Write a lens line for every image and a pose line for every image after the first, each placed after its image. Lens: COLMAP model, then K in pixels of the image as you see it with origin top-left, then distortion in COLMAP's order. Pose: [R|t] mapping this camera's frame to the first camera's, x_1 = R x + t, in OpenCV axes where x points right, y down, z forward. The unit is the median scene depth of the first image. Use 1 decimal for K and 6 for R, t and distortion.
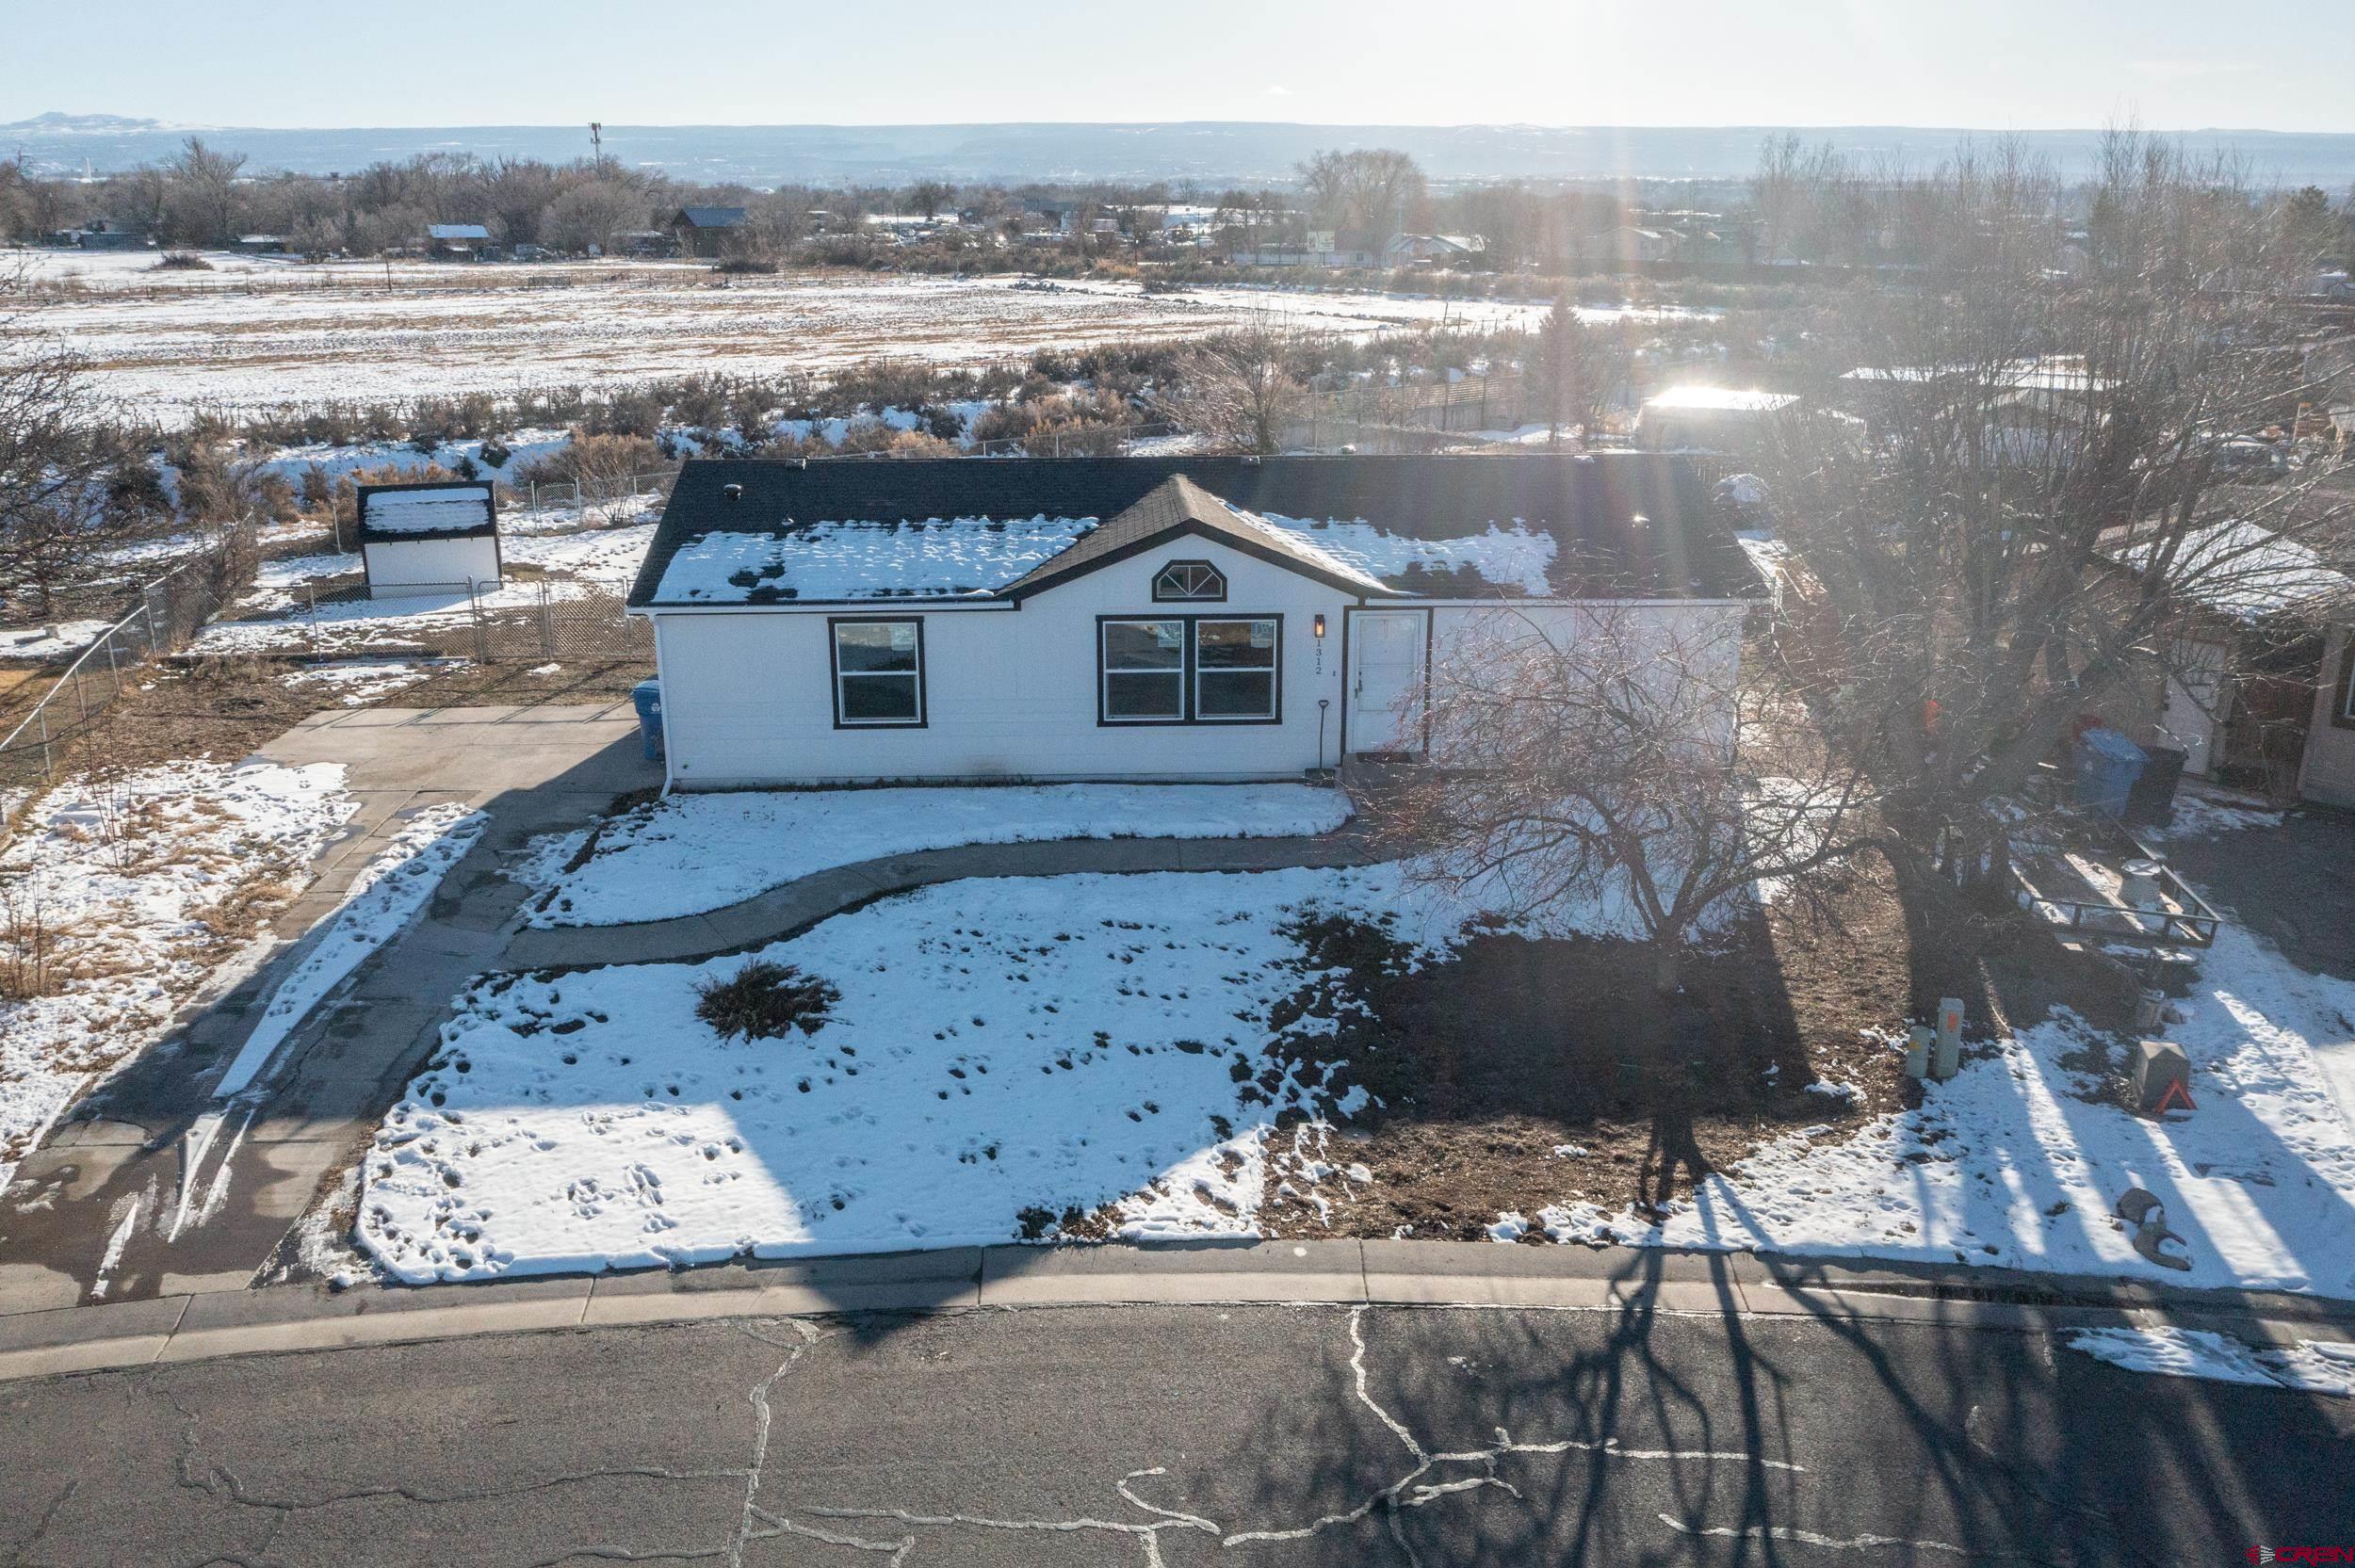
lens RADIAL K [[1865.6, 0, 1170.8], [0, 1865.6, 763.6], [0, 0, 1]] dist [-0.014128, 0.006065]
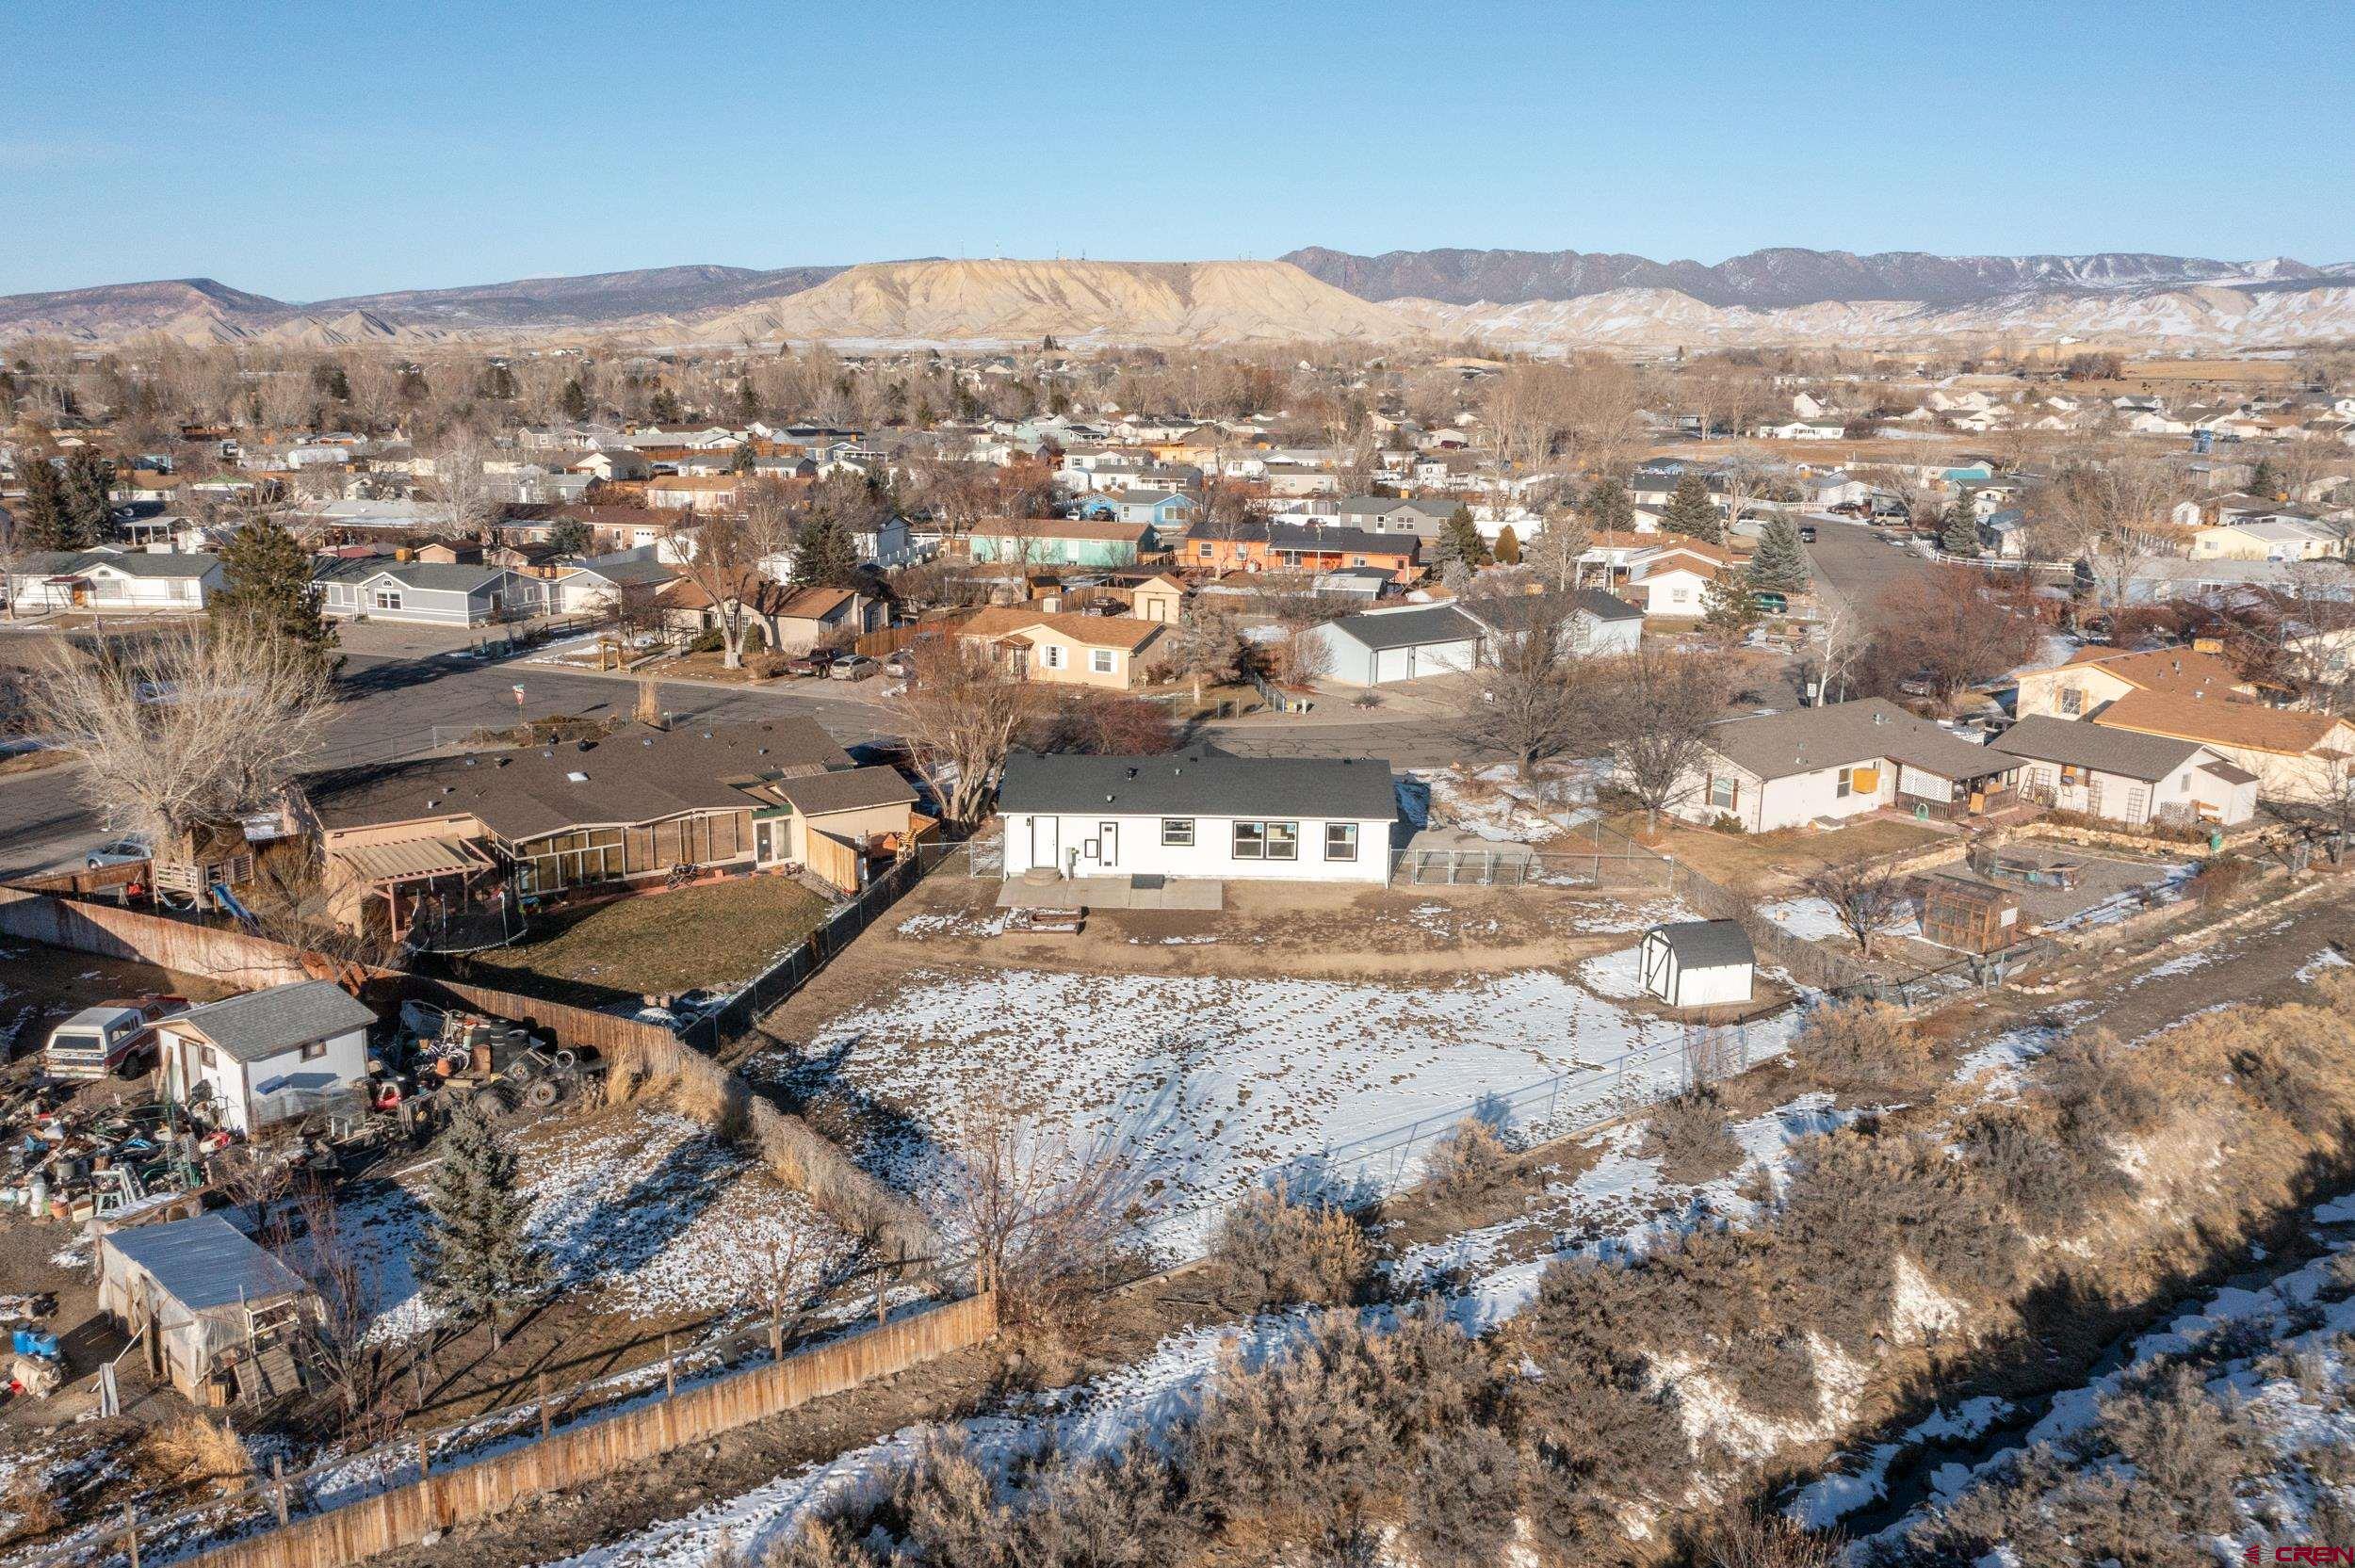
lens RADIAL K [[1865.6, 0, 1170.8], [0, 1865.6, 763.6], [0, 0, 1]] dist [-0.014128, 0.006065]
pose [[-0.998547, -0.021893, 0.049236, -0.098021], [0.005010, 0.872063, 0.489367, -1.729856], [-0.053650, 0.488903, -0.870687, 3.954496]]
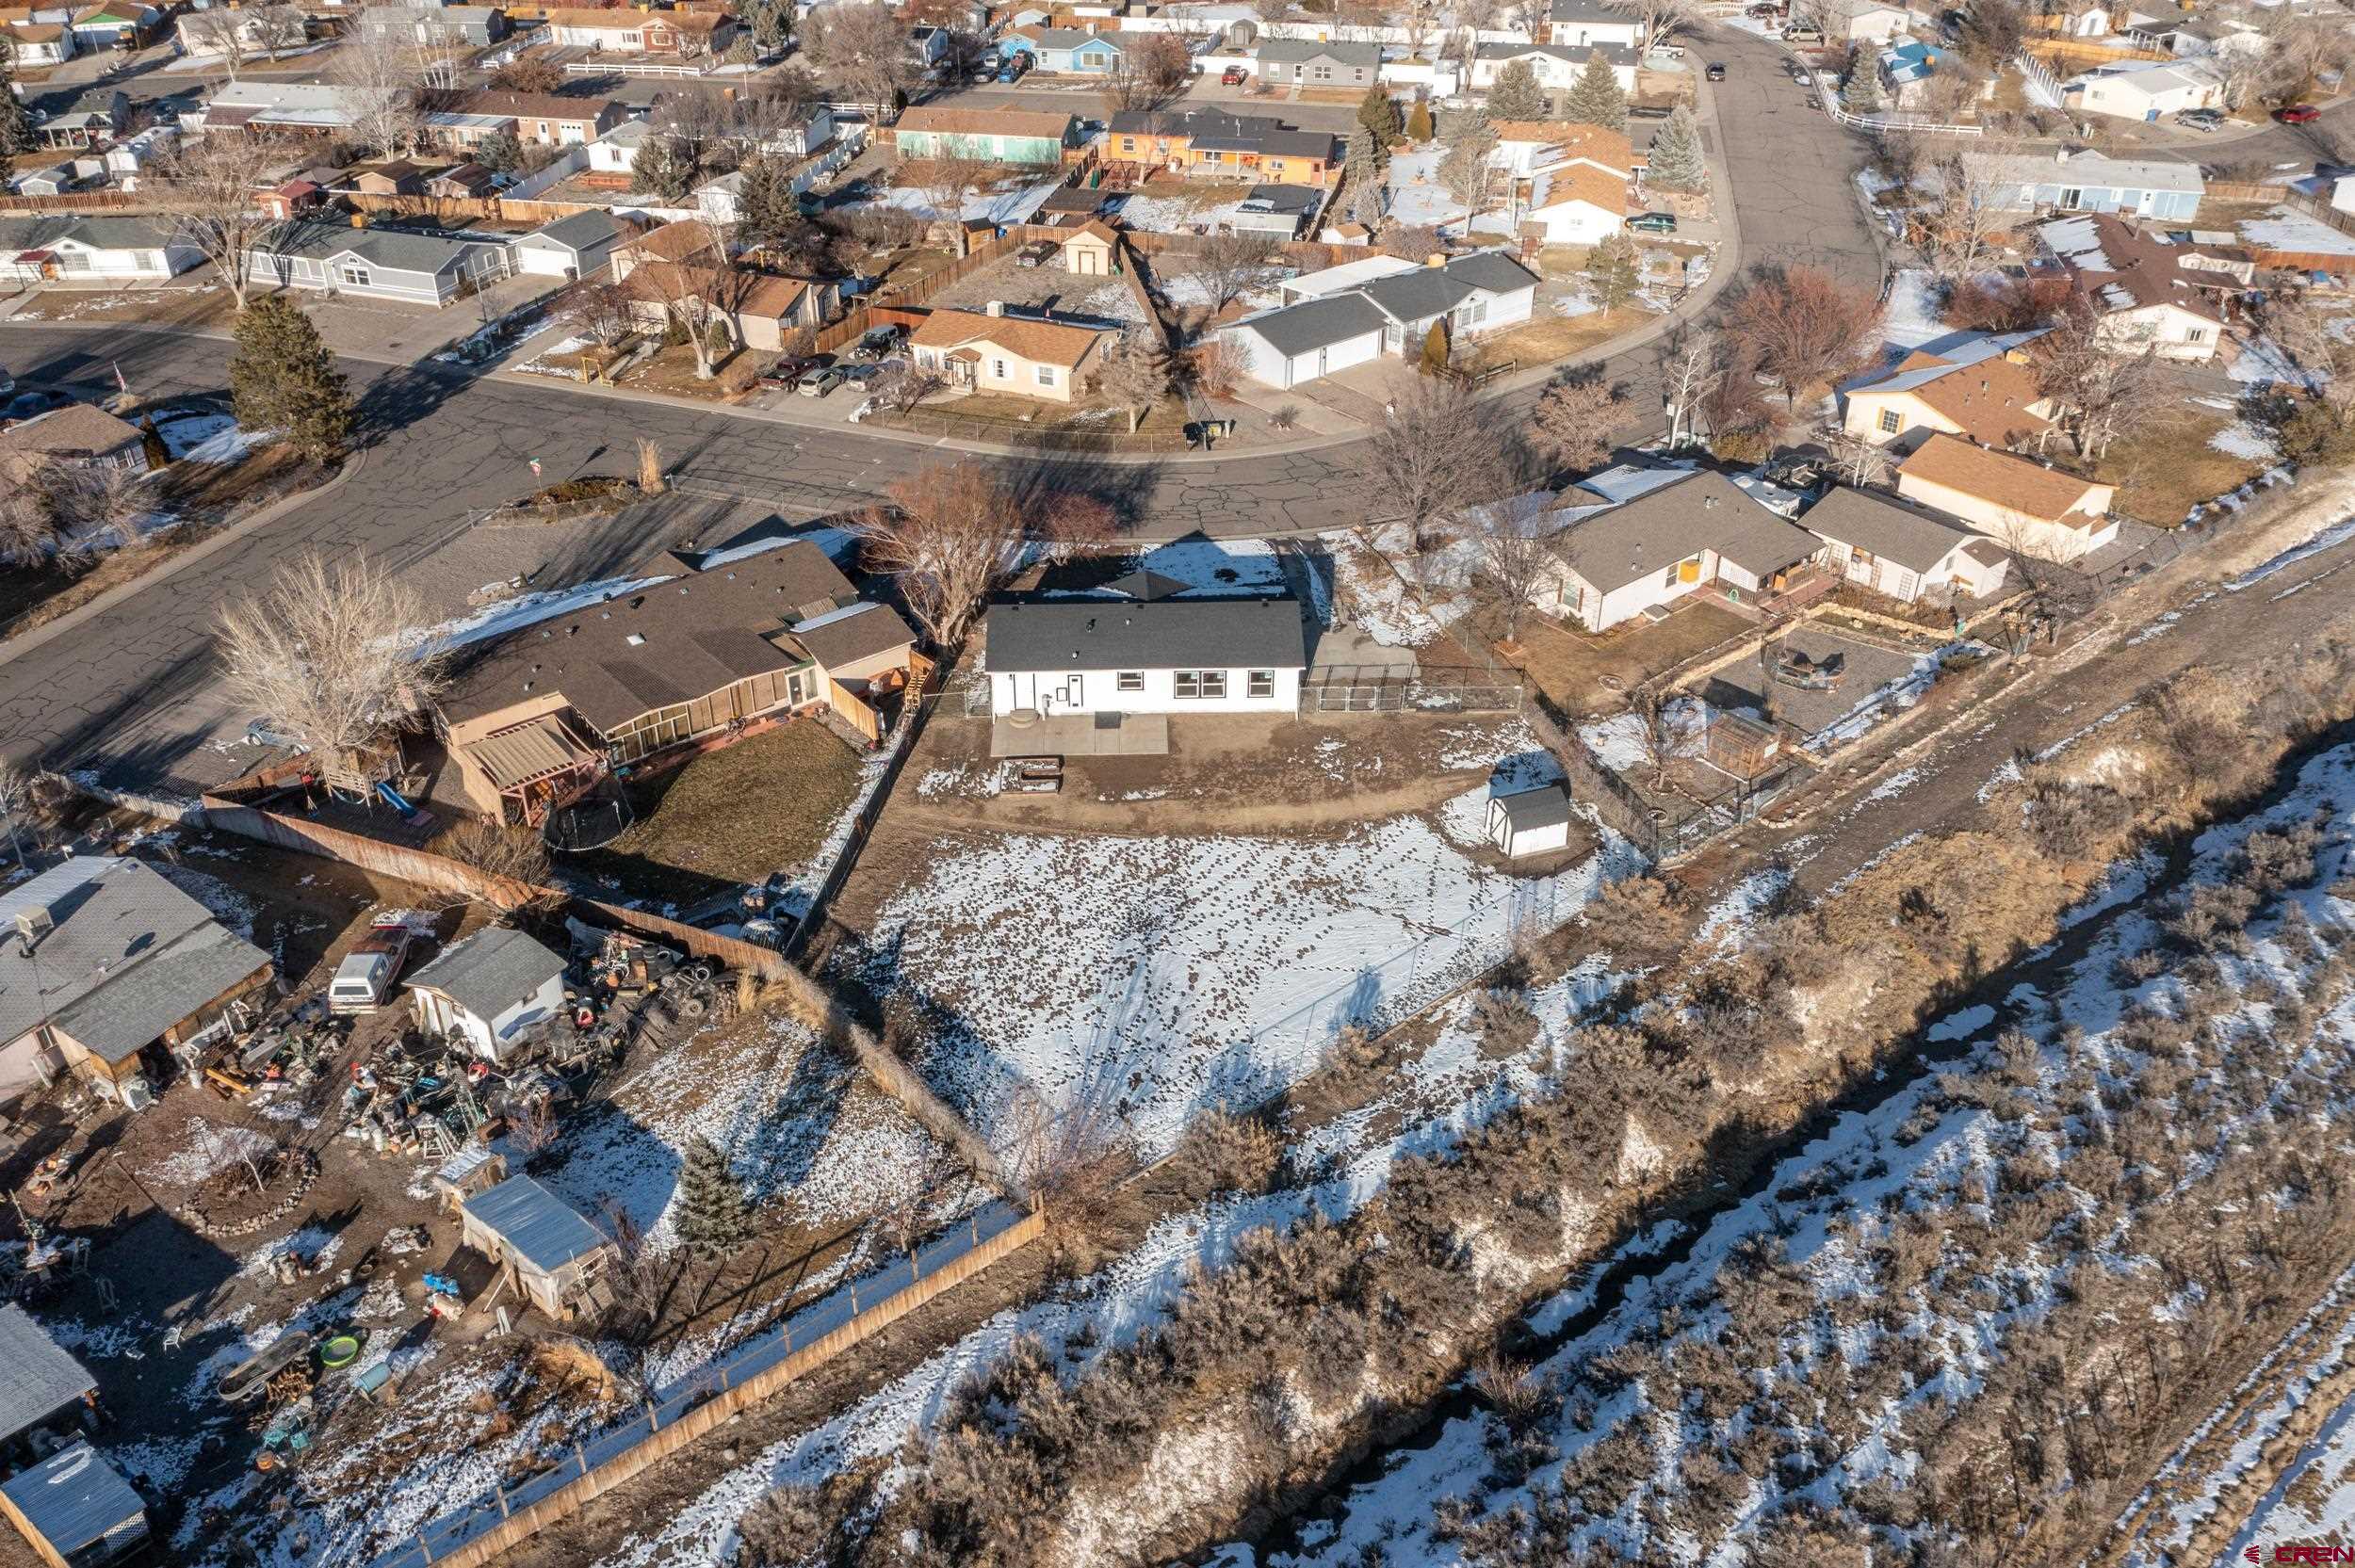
lens RADIAL K [[1859.5, 0, 1171.8], [0, 1859.5, 776.2], [0, 0, 1]] dist [-0.014056, -0.001550]
pose [[-0.999995, -0.000184, 0.003286, -0.059090], [0.002370, 0.652678, 0.757631, -2.878338], [-0.002284, 0.757635, -0.652675, 3.983344]]
